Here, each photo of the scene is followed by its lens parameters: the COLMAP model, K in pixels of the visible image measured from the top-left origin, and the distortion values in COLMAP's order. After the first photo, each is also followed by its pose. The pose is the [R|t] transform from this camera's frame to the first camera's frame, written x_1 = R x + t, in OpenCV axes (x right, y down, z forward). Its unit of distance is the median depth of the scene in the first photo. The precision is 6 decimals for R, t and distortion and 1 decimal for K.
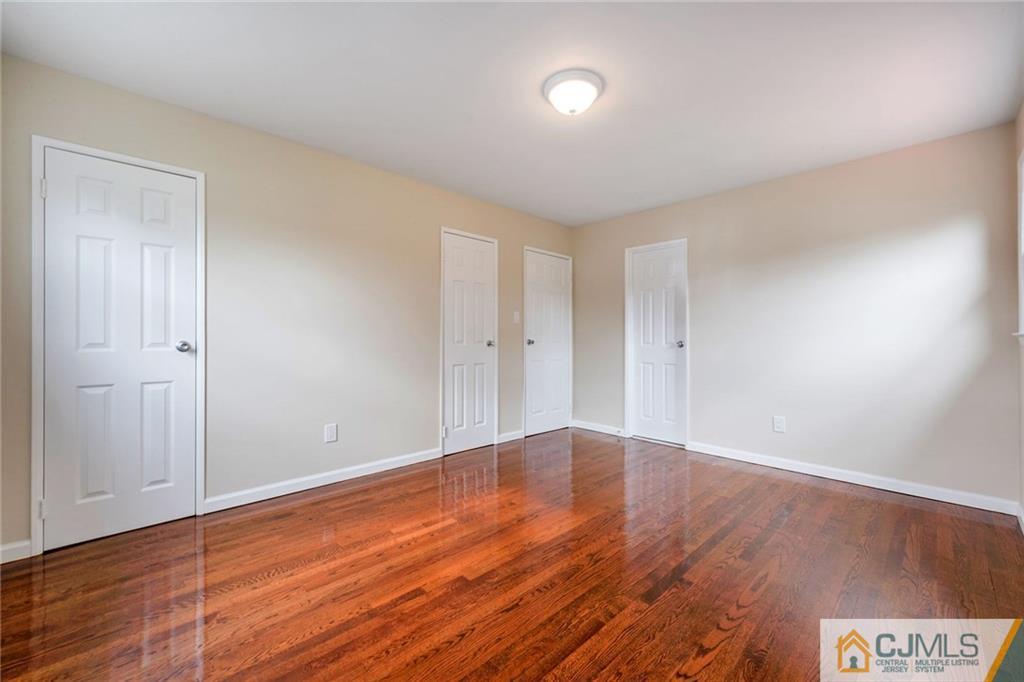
lens RADIAL K [[406.6, 0, 512.0], [0, 406.6, 341.0], [0, 0, 1]] dist [0.000860, 0.000048]
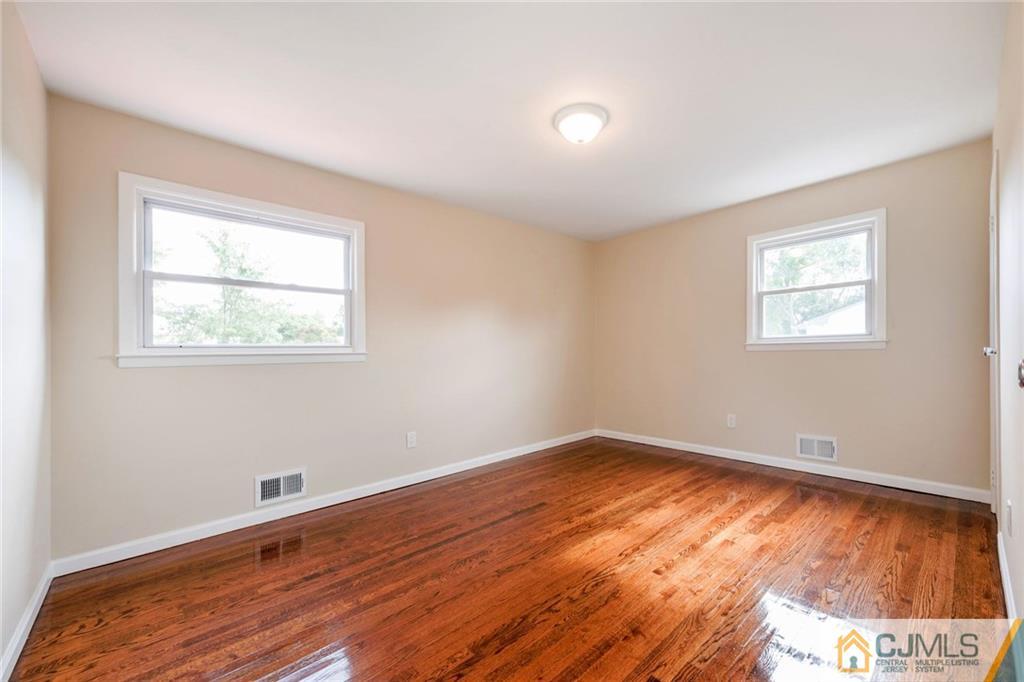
lens RADIAL K [[406.6, 0, 512.0], [0, 406.6, 341.0], [0, 0, 1]] dist [0.000860, 0.000048]
pose [[-0.997505, 0.021243, 0.067330, 0.265422], [0.020594, 0.999735, -0.010320, -0.045868], [-0.067531, -0.008907, -0.997677, 2.213666]]
